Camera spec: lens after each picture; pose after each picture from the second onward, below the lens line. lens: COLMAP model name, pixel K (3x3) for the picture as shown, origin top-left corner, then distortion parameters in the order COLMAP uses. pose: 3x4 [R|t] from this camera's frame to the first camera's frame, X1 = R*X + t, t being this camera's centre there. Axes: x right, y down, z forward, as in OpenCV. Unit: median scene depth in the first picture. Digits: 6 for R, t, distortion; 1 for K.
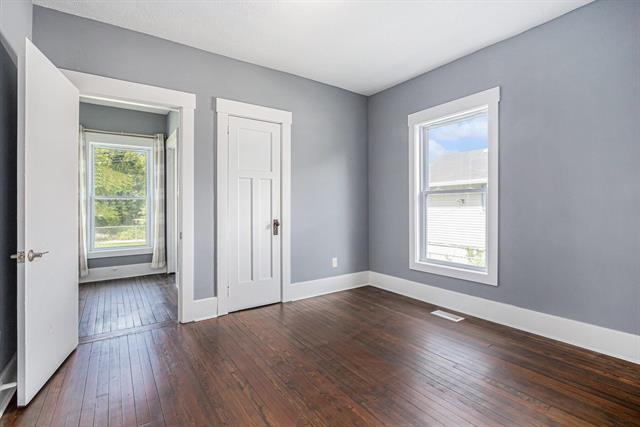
lens RADIAL K [[303.2, 0, 313.1], [0, 303.2, 206.5], [0, 0, 1]] dist [-0.001104, -0.000176]
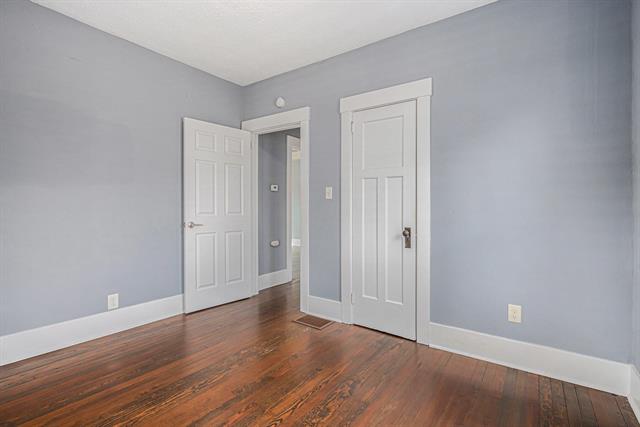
lens RADIAL K [[303.2, 0, 313.1], [0, 303.2, 206.5], [0, 0, 1]] dist [-0.001104, -0.000176]
pose [[0.334342, 0.004947, -0.942439, 0.652679], [-0.001212, 0.999988, 0.004819, -0.018871], [0.942451, -0.000469, 0.334344, 0.668171]]
